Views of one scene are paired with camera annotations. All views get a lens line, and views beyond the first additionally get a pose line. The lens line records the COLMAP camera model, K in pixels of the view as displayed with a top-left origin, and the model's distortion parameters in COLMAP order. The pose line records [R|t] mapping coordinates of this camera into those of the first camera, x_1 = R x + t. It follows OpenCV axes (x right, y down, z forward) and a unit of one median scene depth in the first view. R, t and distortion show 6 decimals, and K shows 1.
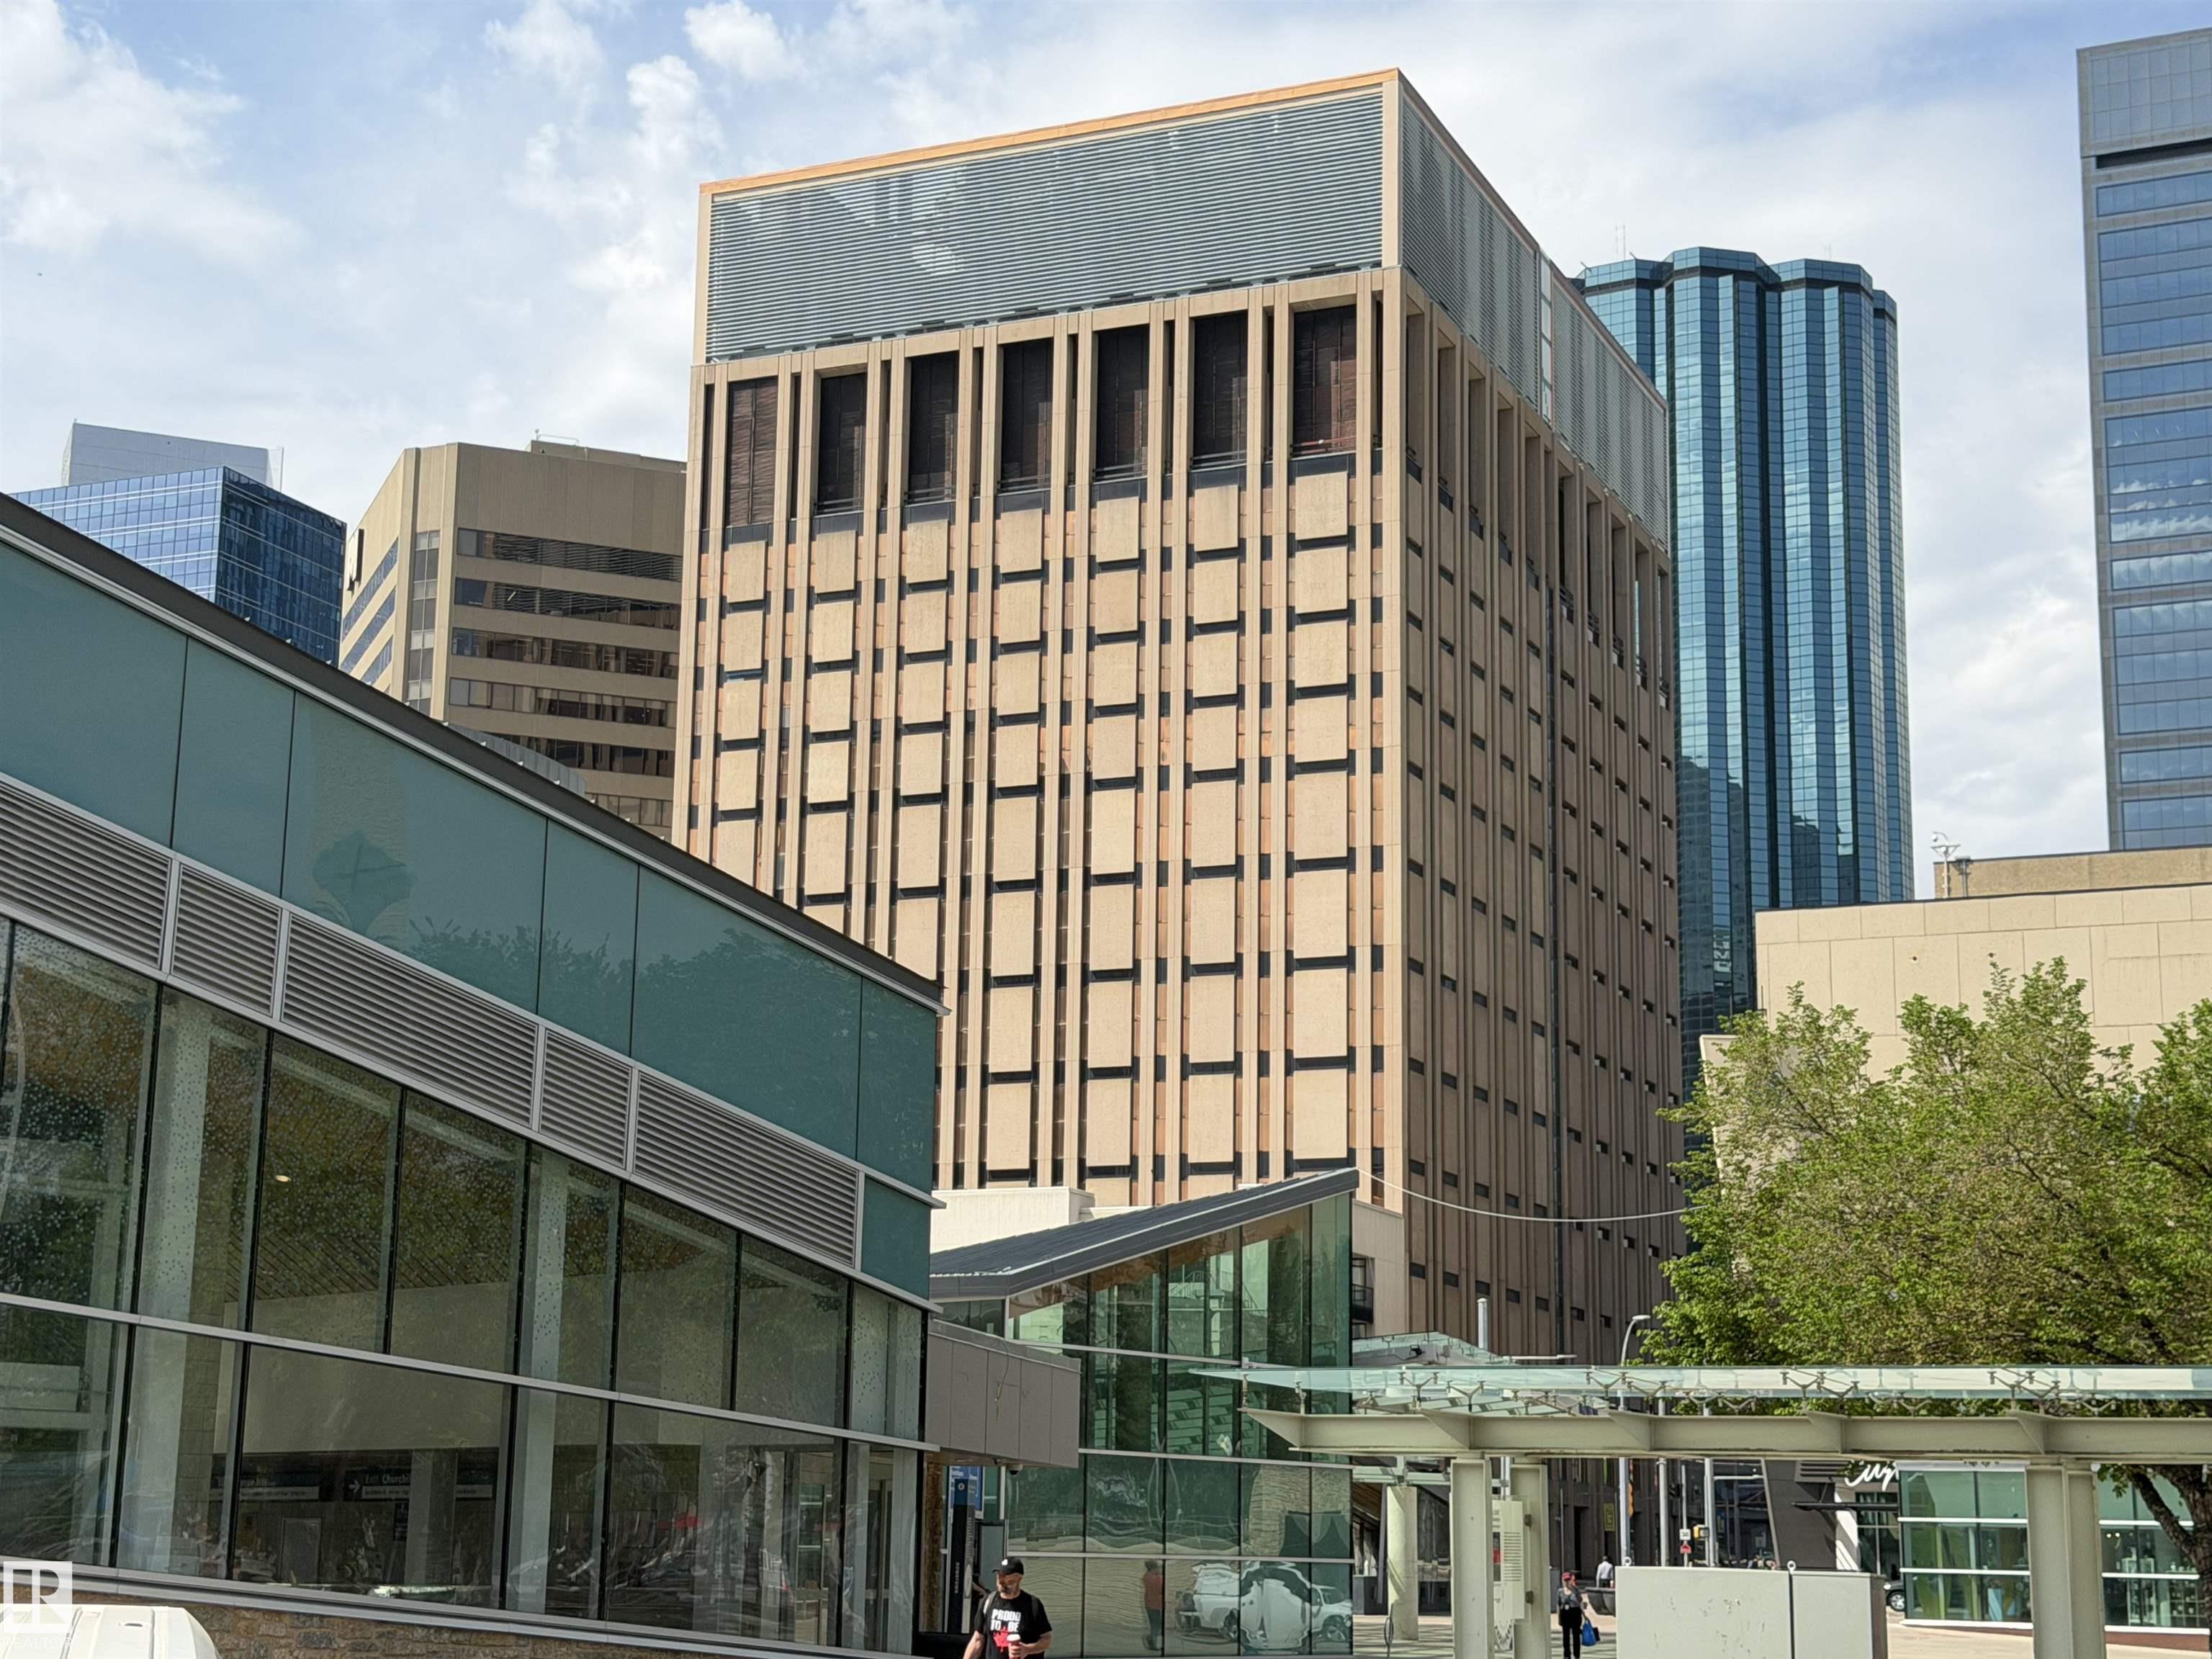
lens RADIAL K [[3369.6, 0, 1115.2], [0, 3369.6, 837.8], [0, 0, 1]] dist [0.149062, 0.000000]
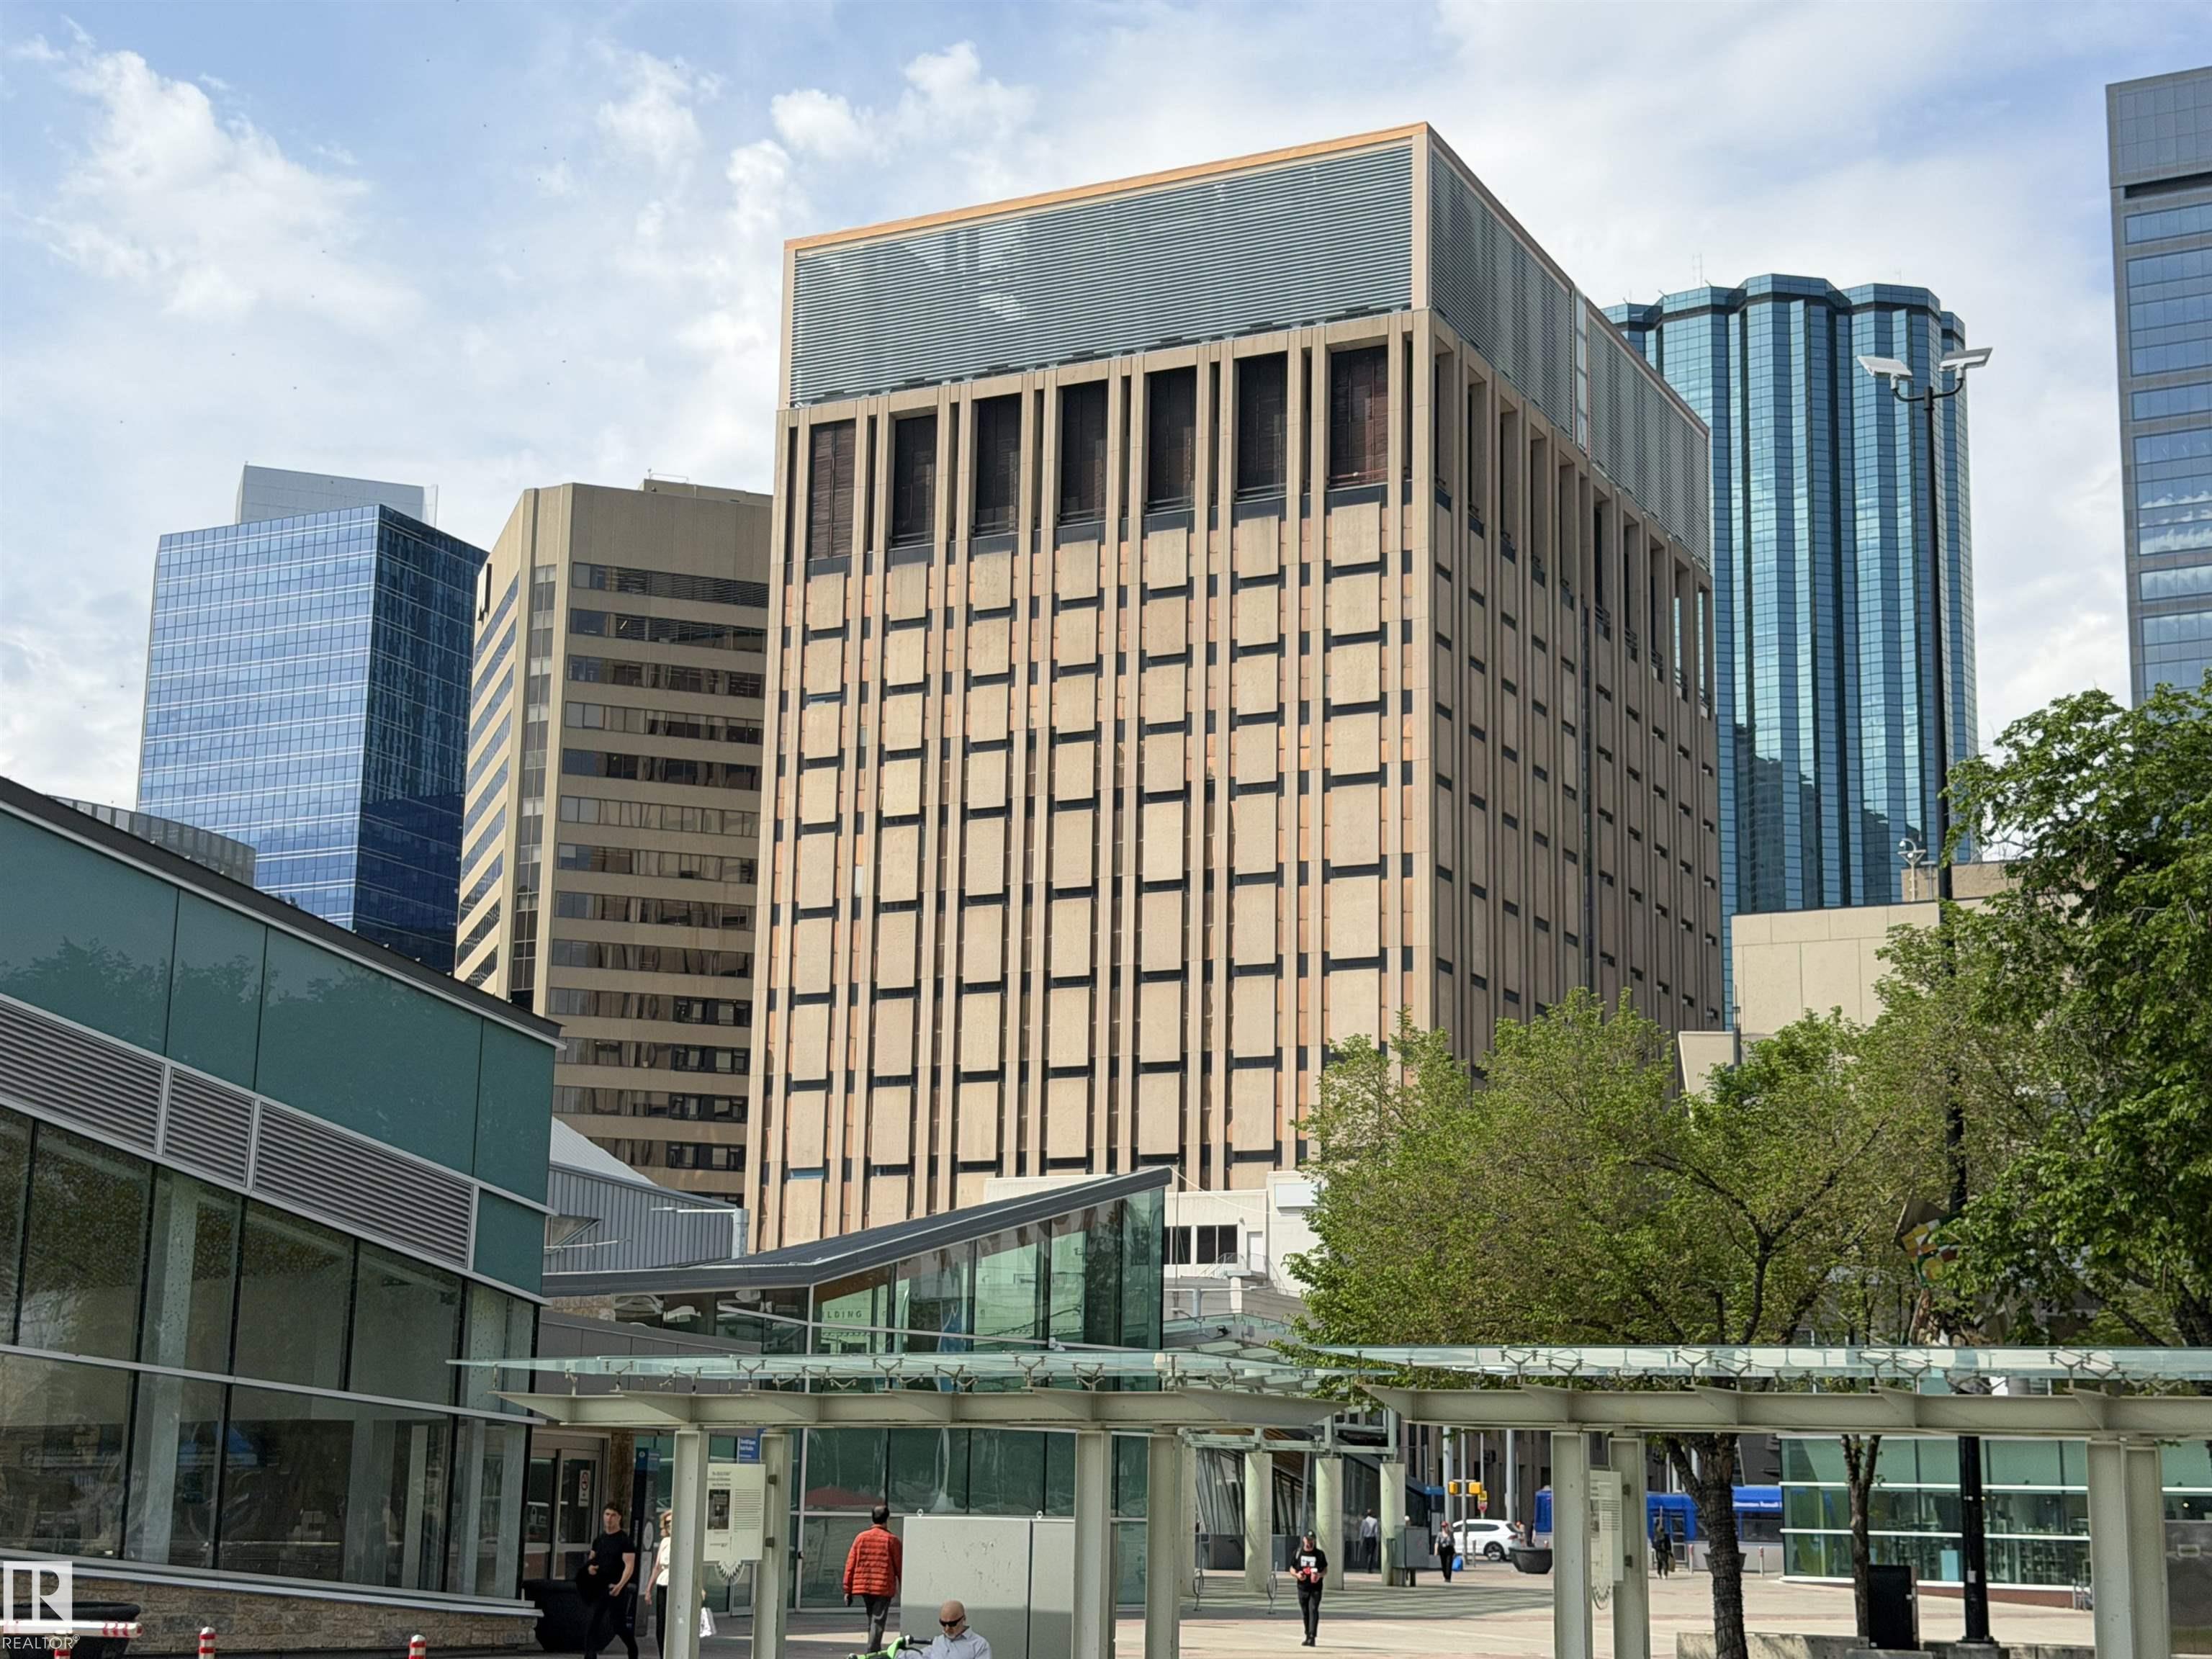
lens RADIAL K [[3212.0, 0, 1119.8], [0, 3212.0, 836.8], [0, 0, 1]] dist [0.144194, 0.000000]
pose [[0.998799, -0.007994, -0.048343, 0.033133], [0.008005, 0.999968, 0.000035, -0.003280], [0.048341, -0.000422, 0.998831, -0.017539]]
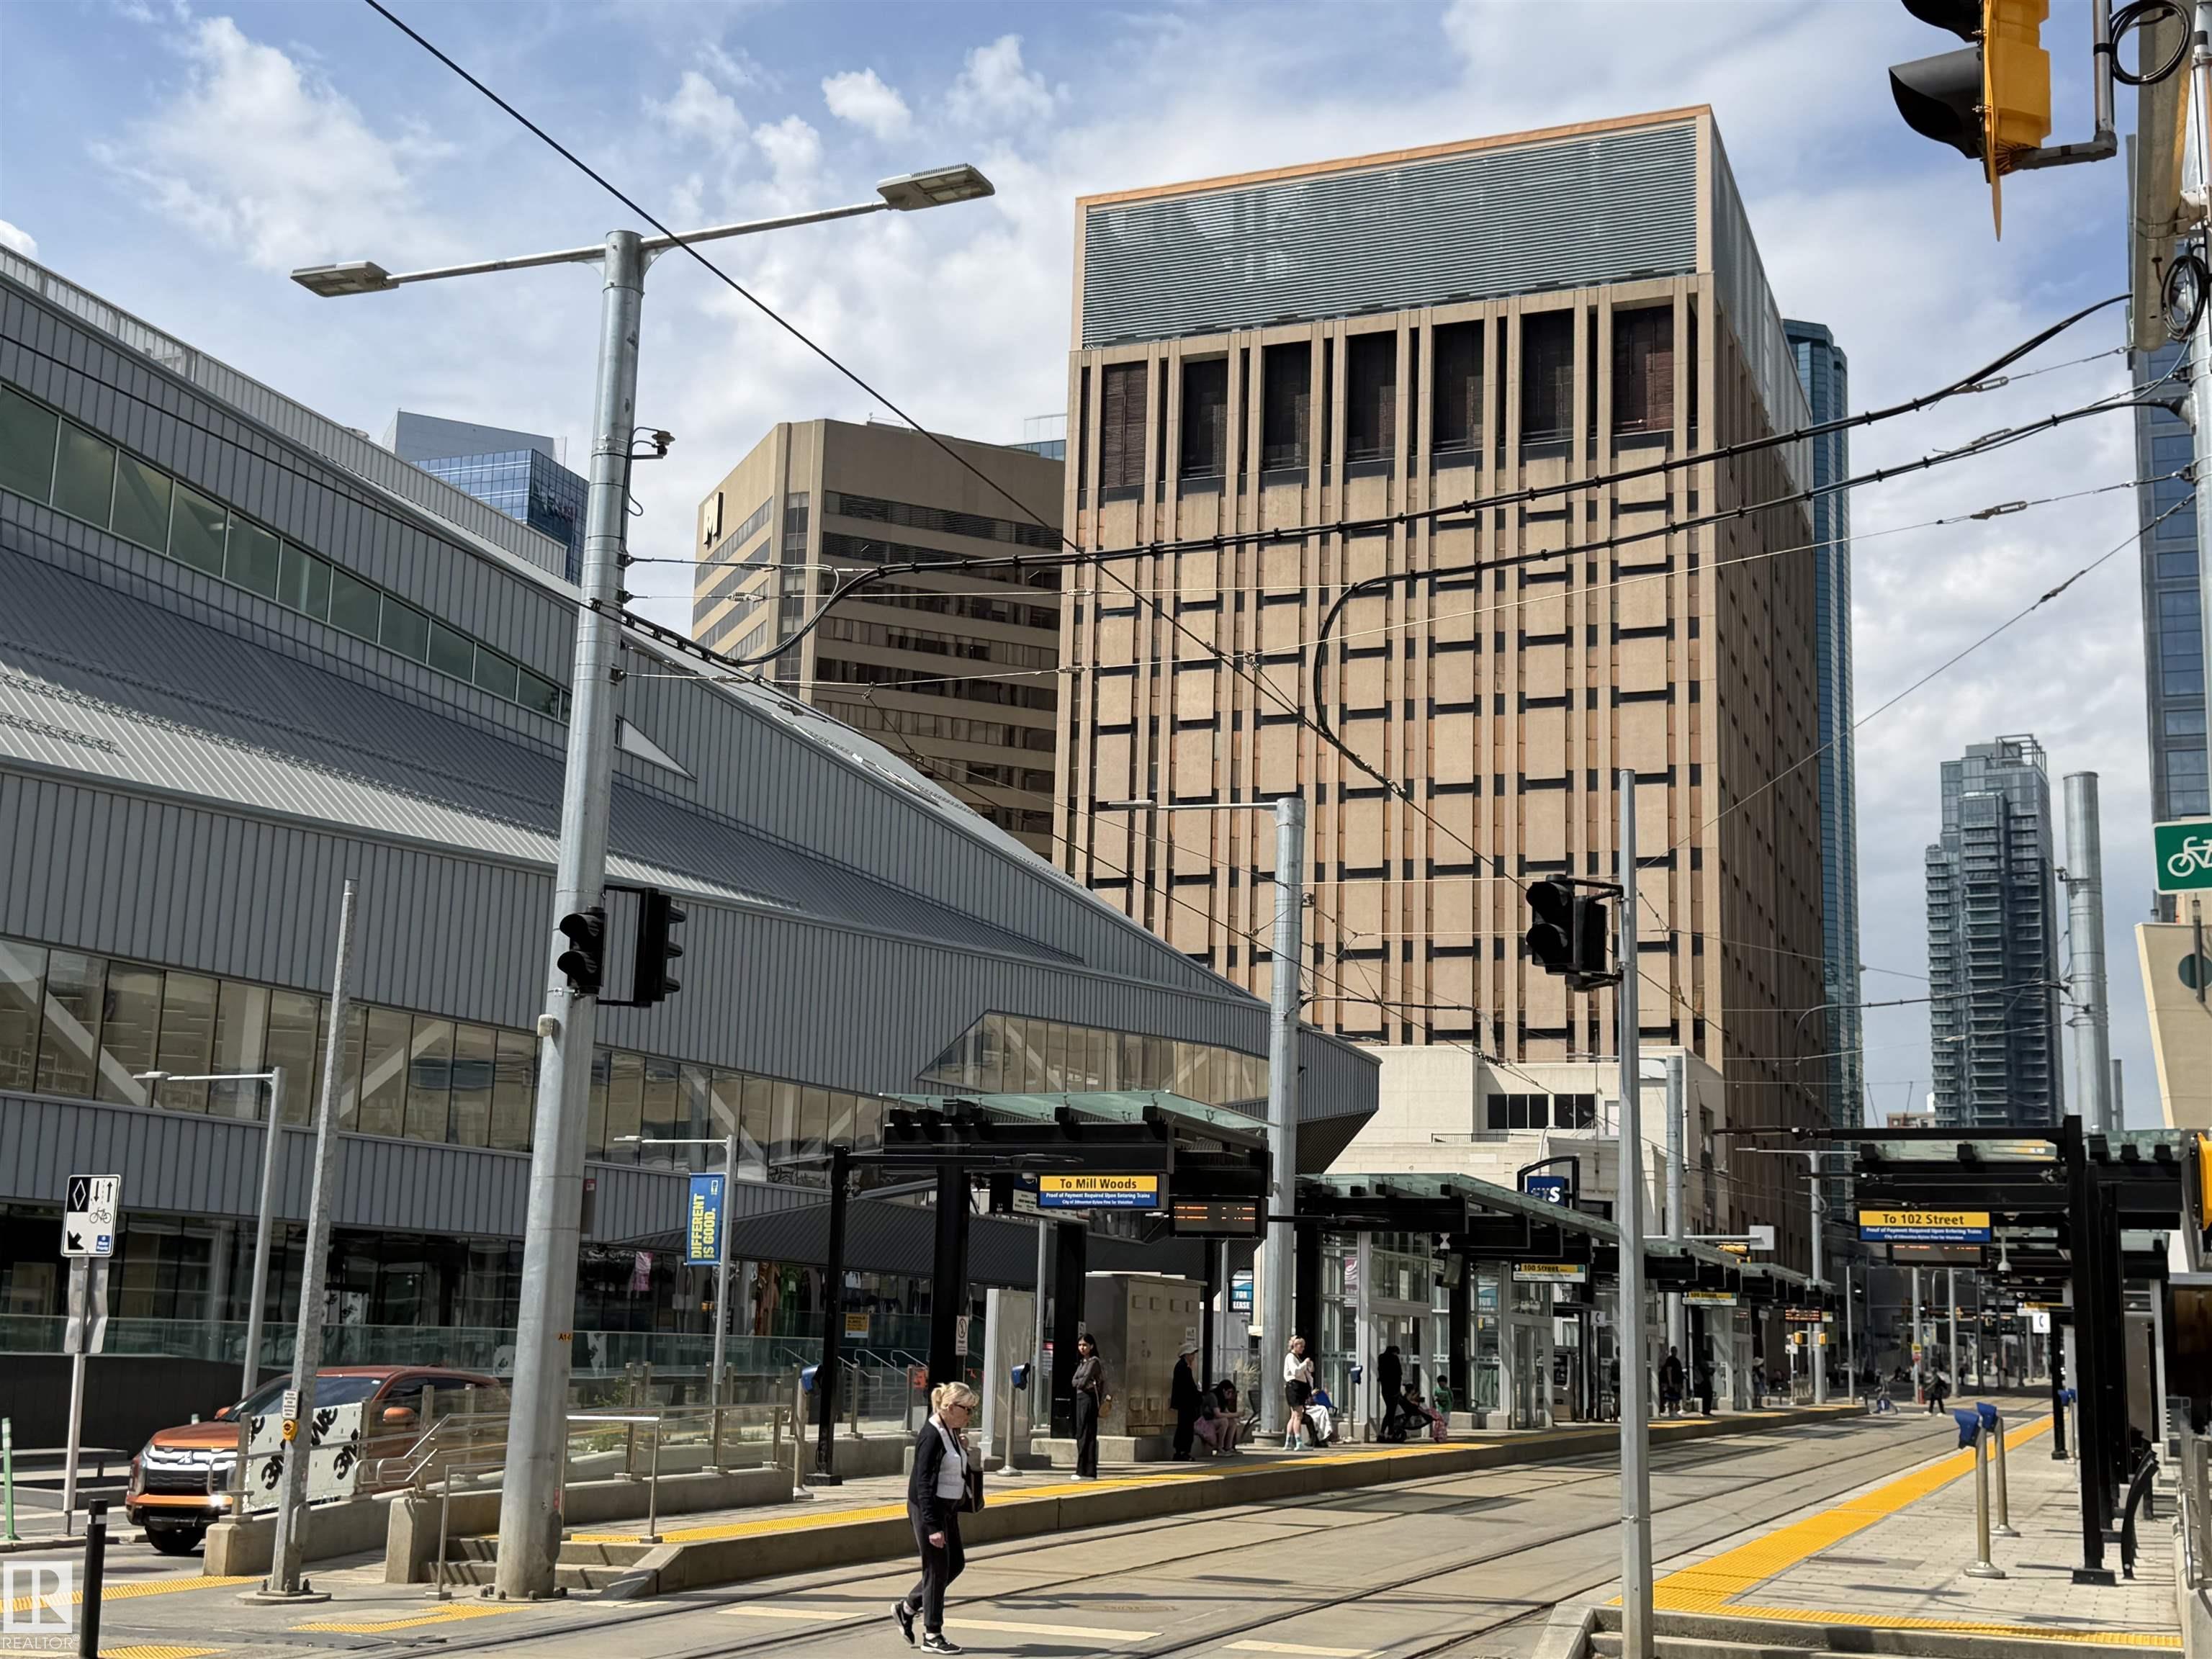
lens RADIAL K [[2573.8, 0, 1115.4], [0, 2573.8, 851.2], [0, 0, 1]] dist [0.142761, 0.000000]
pose [[0.998614, 0.020782, 0.048360, -0.154634], [-0.021886, 0.999509, 0.022416, 0.015560], [-0.047870, -0.023444, 0.998578, 0.093881]]
